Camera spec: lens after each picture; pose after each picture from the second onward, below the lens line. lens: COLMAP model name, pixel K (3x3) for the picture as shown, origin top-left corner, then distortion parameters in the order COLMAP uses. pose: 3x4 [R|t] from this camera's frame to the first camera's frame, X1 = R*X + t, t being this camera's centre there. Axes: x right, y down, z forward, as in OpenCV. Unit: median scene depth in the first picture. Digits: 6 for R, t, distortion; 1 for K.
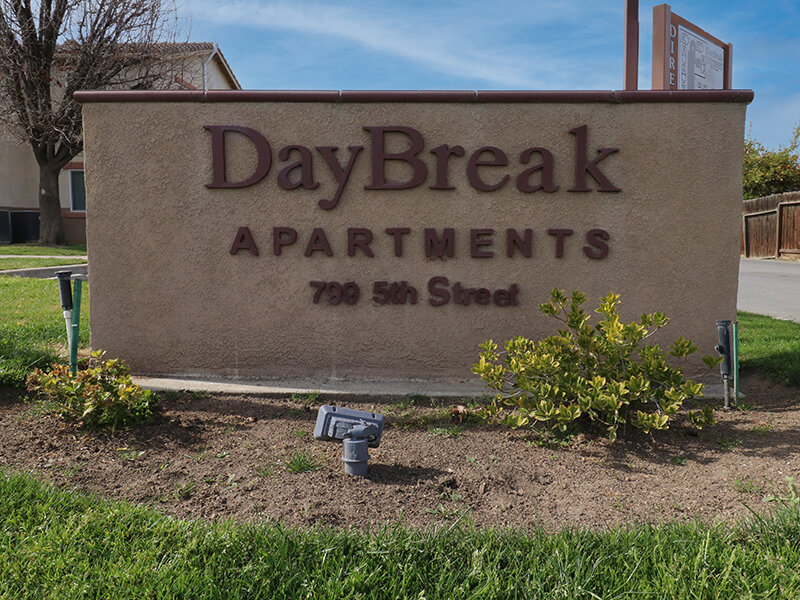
lens RADIAL K [[523.6, 0, 399.3], [0, 523.6, 254.3], [0, 0, 1]] dist [0.002828, 0.000654]
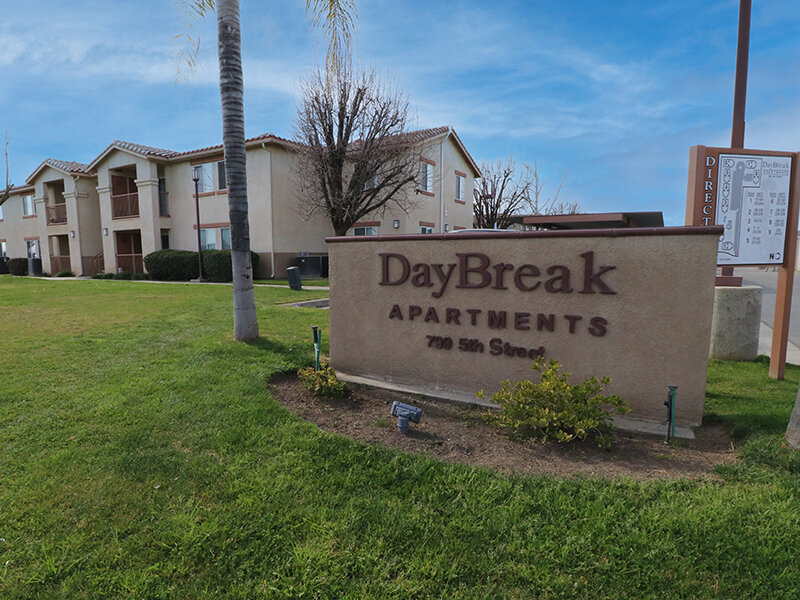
lens RADIAL K [[385.0, 0, 400.0], [0, 385.0, 300.0], [0, 0, 1]] dist [-0.000756, -0.000325]
pose [[0.906672, 0.042489, -0.419690, 0.319794], [-0.028404, 0.998806, 0.039755, -0.127575], [0.420878, -0.024124, 0.906796, -0.296154]]
